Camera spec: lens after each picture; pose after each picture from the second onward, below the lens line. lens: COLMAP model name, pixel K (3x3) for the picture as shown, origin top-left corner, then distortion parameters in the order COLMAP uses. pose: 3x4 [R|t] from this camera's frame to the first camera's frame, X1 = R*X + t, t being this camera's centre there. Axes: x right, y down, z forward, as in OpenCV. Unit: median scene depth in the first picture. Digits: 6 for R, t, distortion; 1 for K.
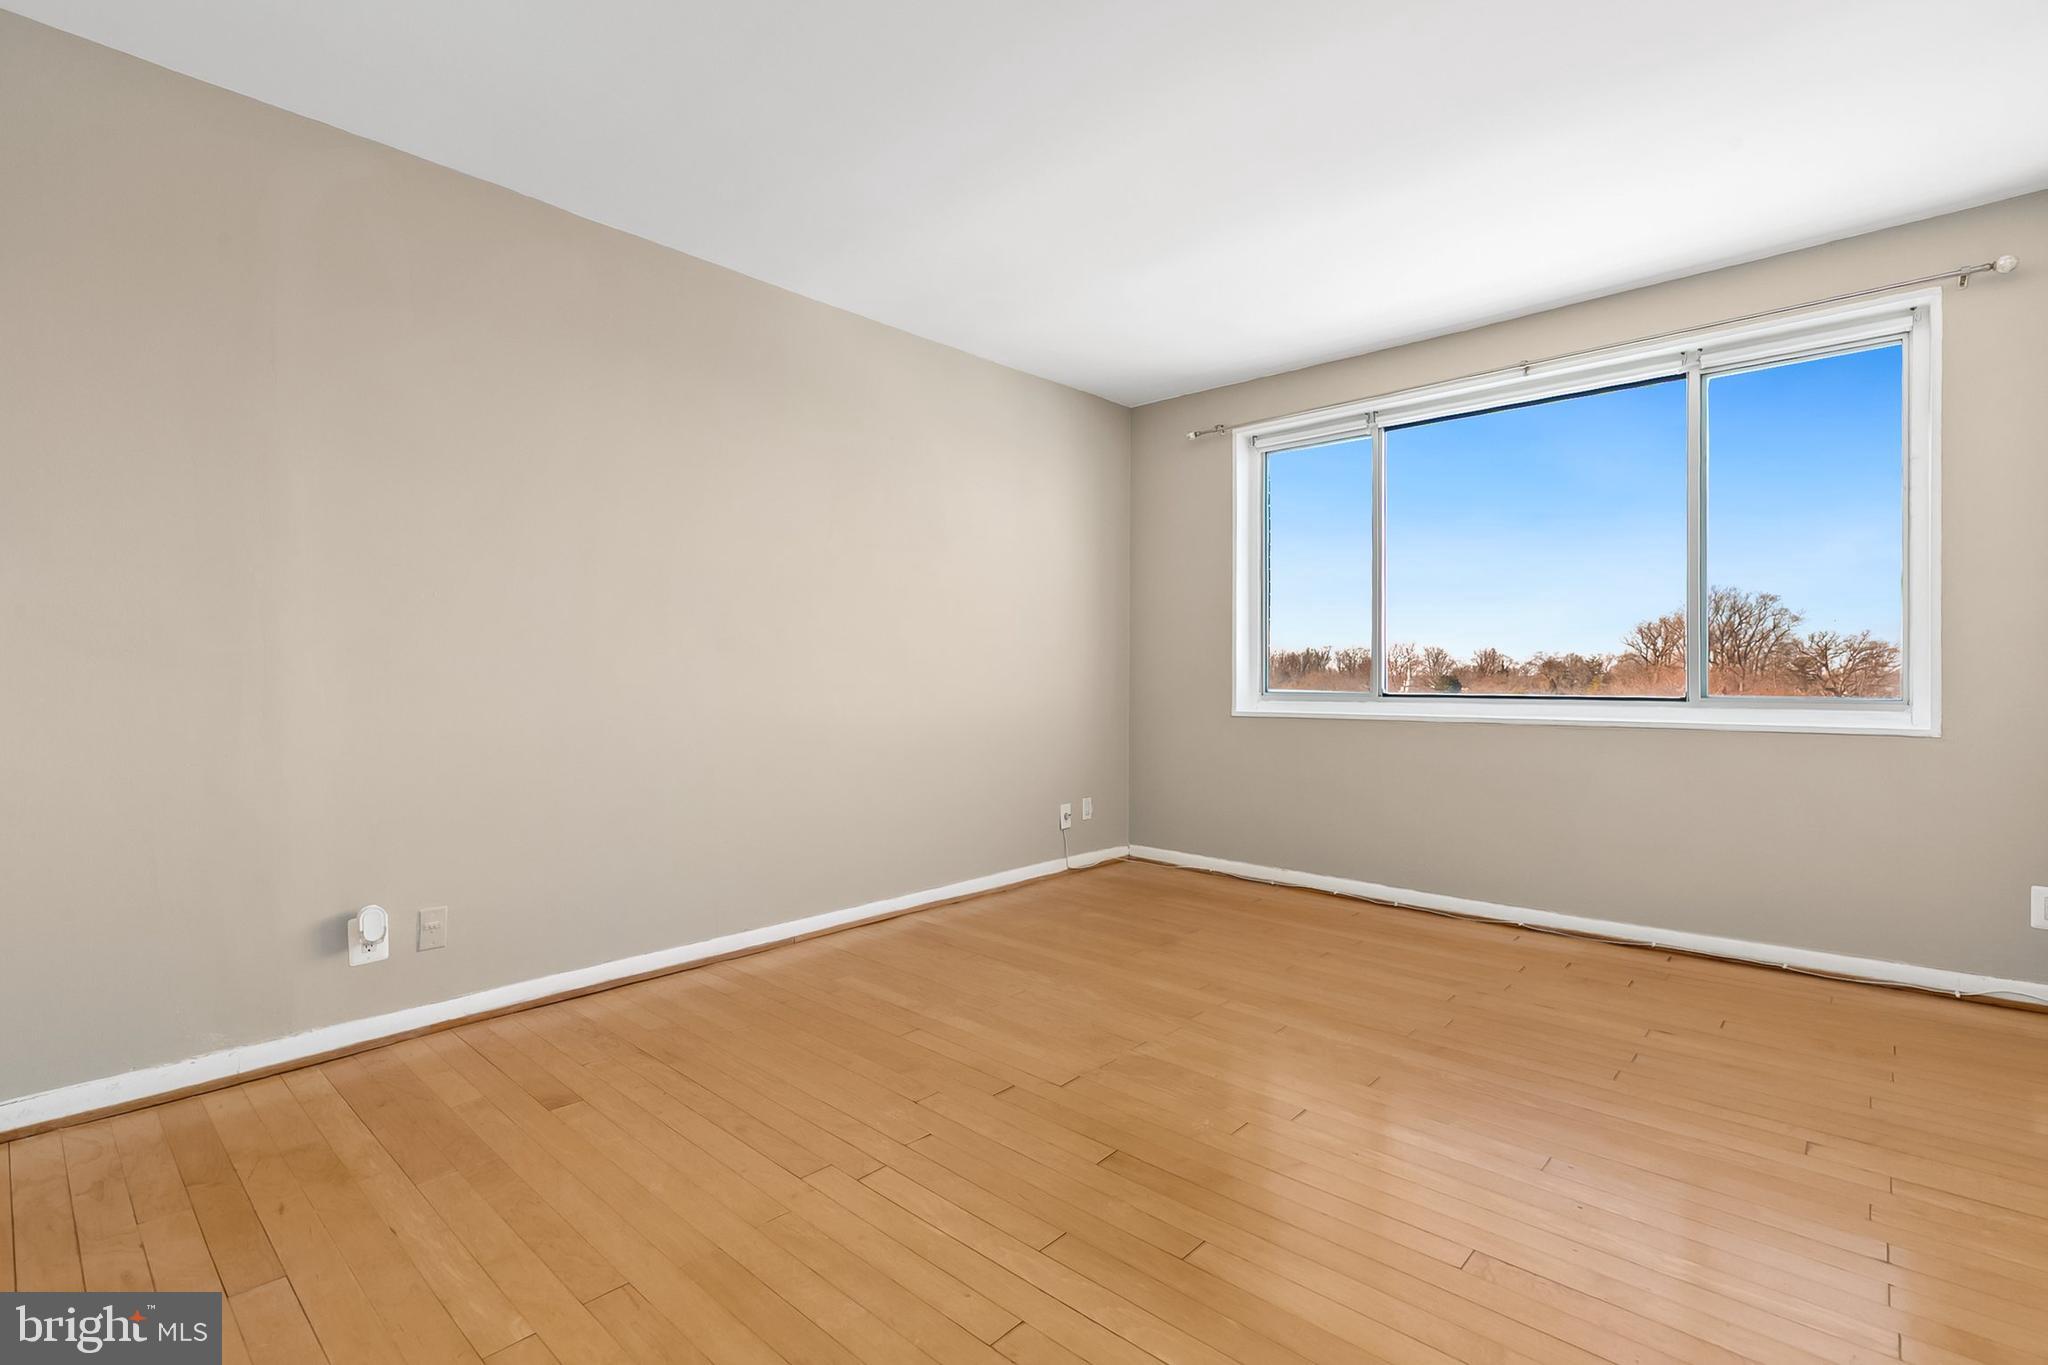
lens RADIAL K [[942.2, 0, 1024.0], [0, 942.2, 682.5], [0, 0, 1]] dist [0.003638, 0.000421]
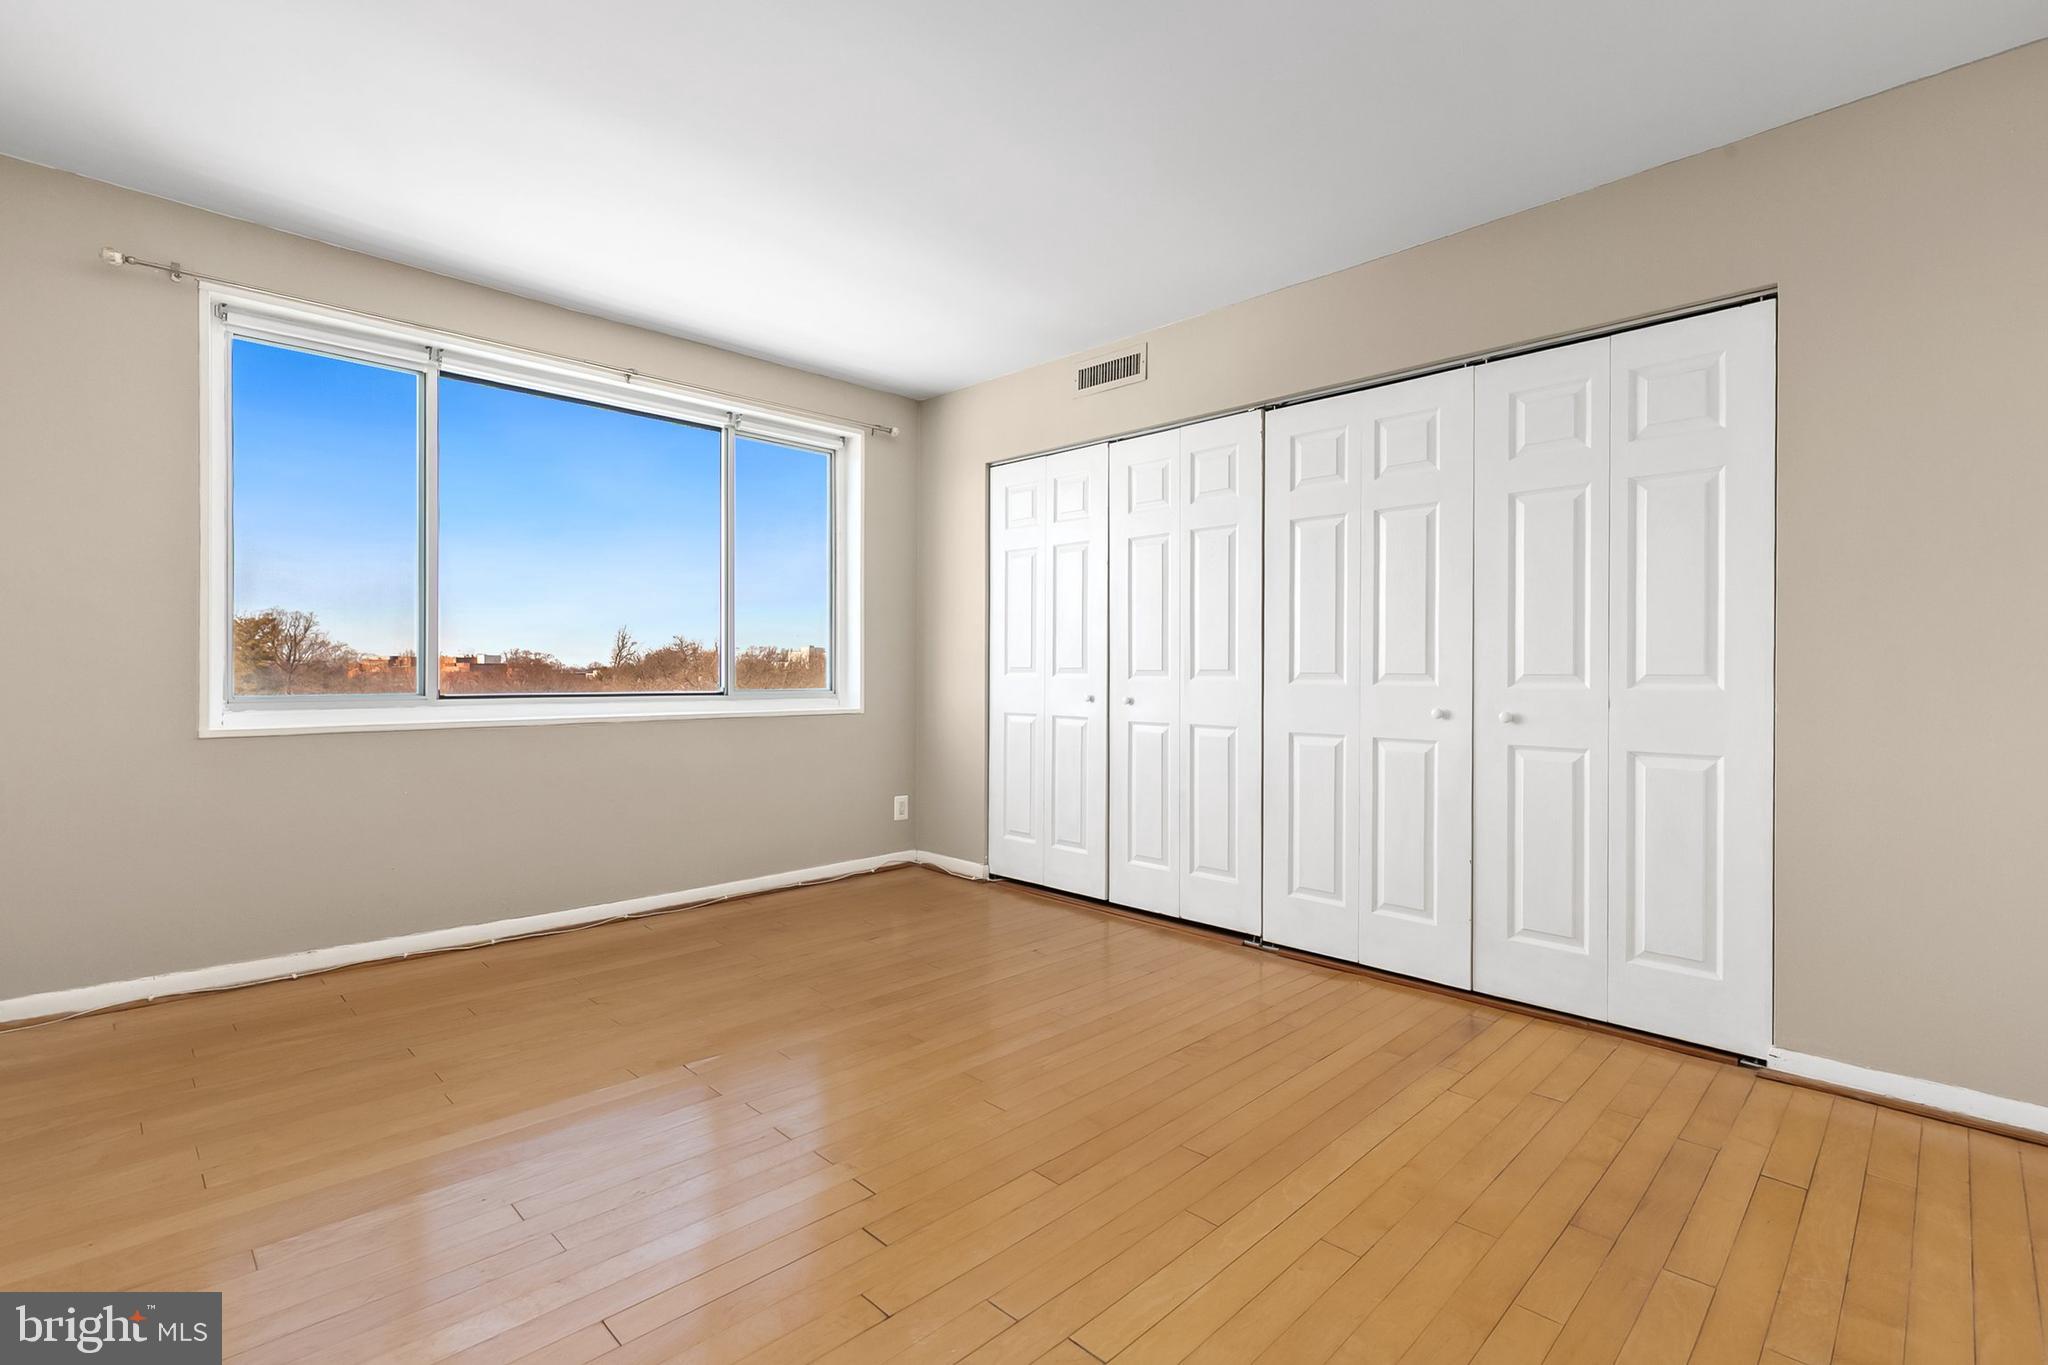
lens RADIAL K [[923.8, 0, 1024.9], [0, 923.8, 674.0], [0, 0, 1]] dist [0.005856, -0.000205]
pose [[0.043842, 0.001197, 0.999038, -0.429293], [0.005277, 0.999985, -0.001430, -0.003336], [-0.999025, 0.005334, 0.043835, 0.491686]]
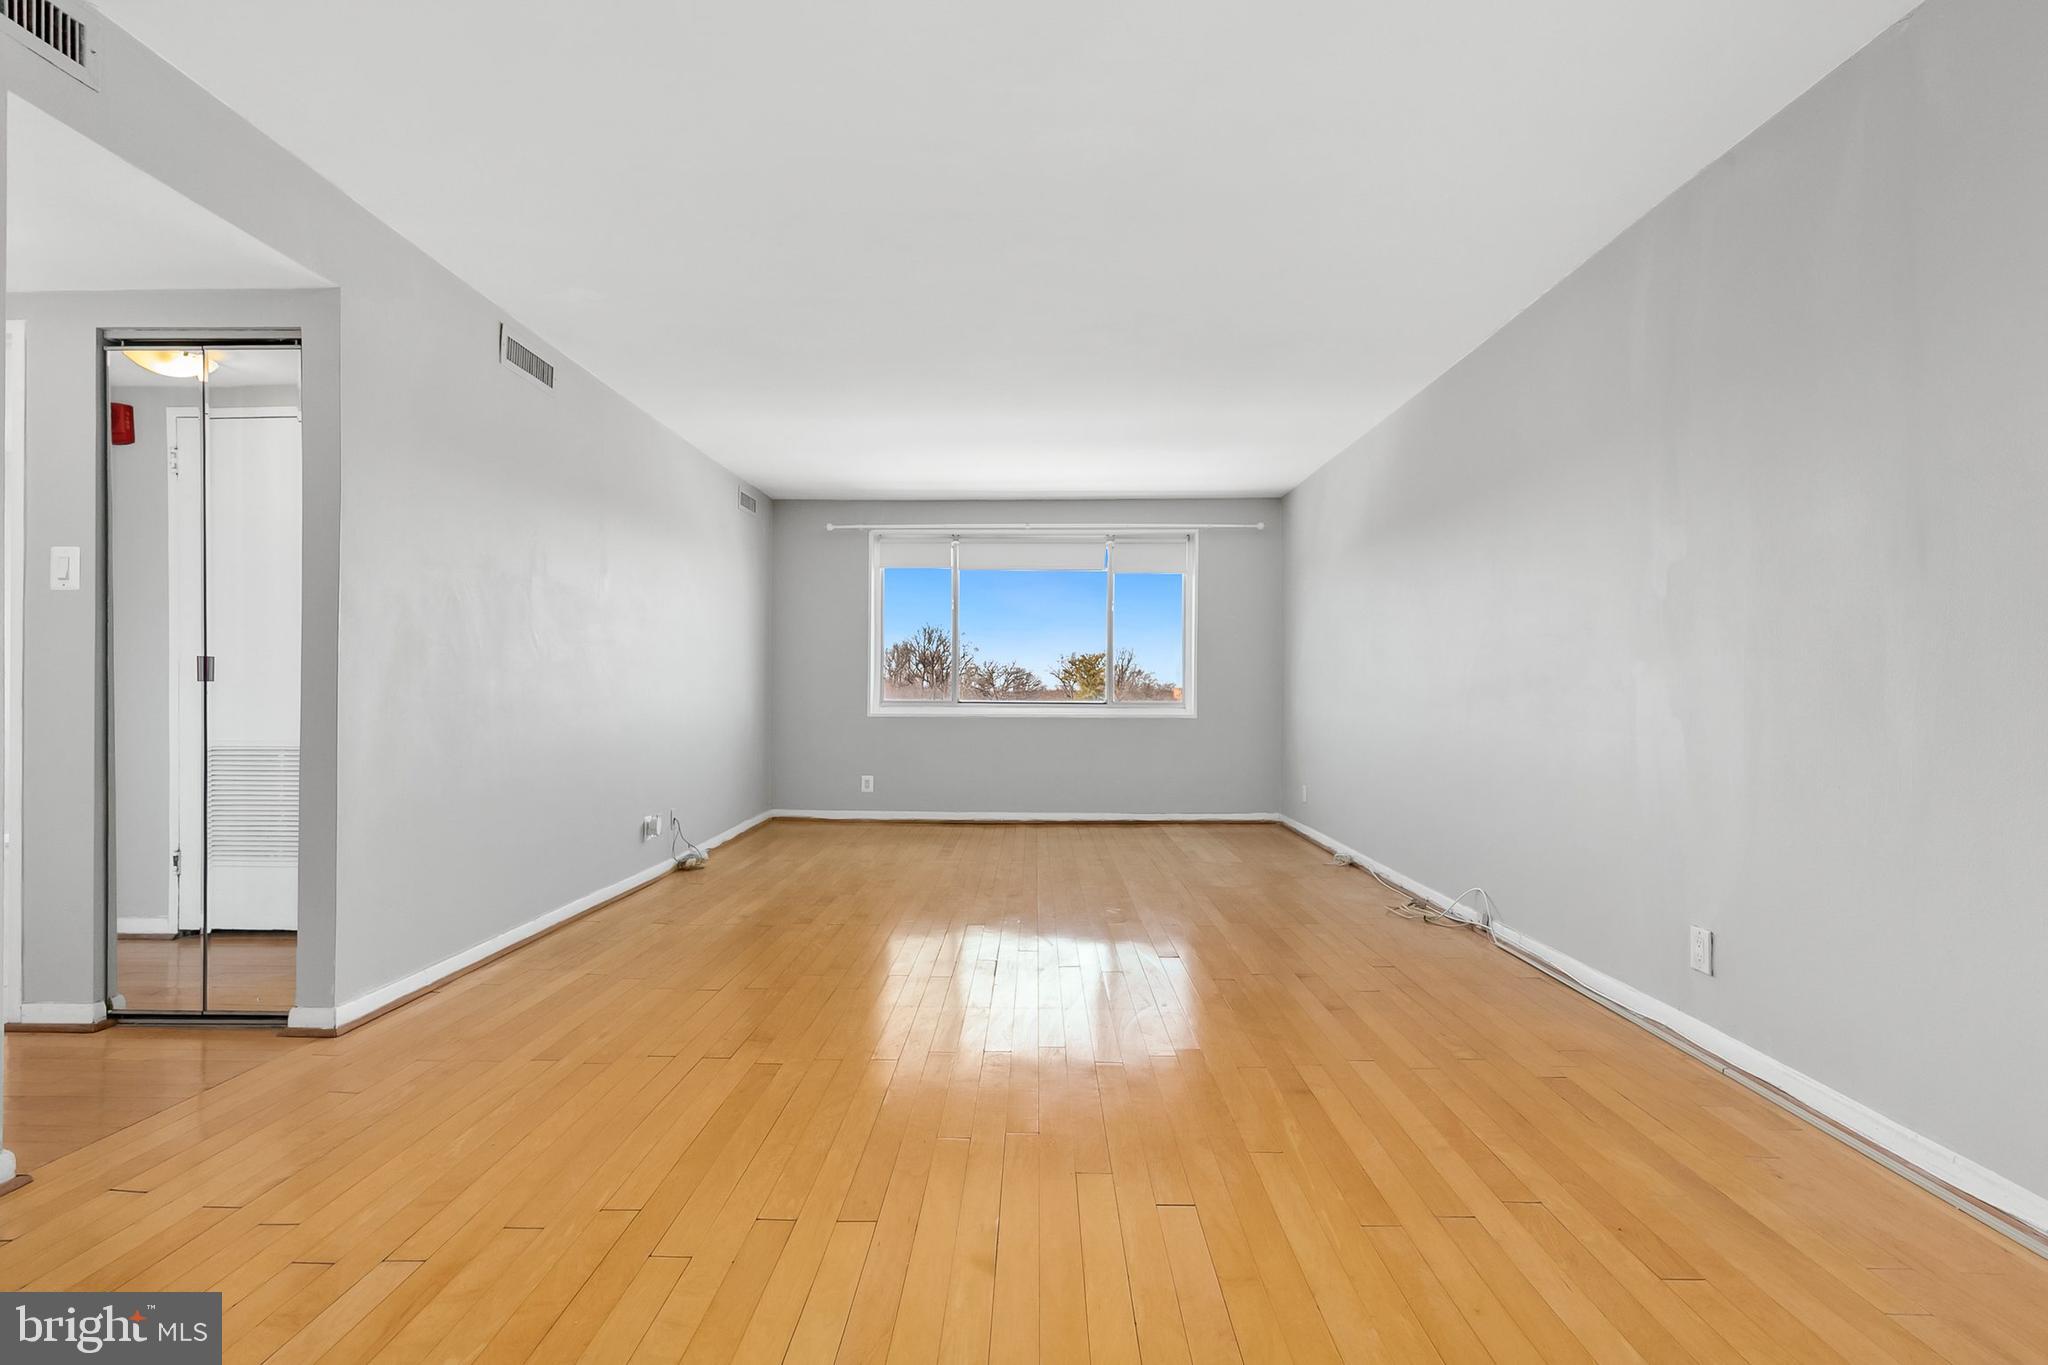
lens RADIAL K [[920.6, 0, 1020.9], [0, 920.6, 678.6], [0, 0, 1]] dist [0.003125, -0.000840]
pose [[0.741805, 0.015313, 0.670440, -0.754028], [-0.002066, 0.999787, -0.020550, 0.003729], [-0.670612, 0.013859, 0.741679, -0.372756]]
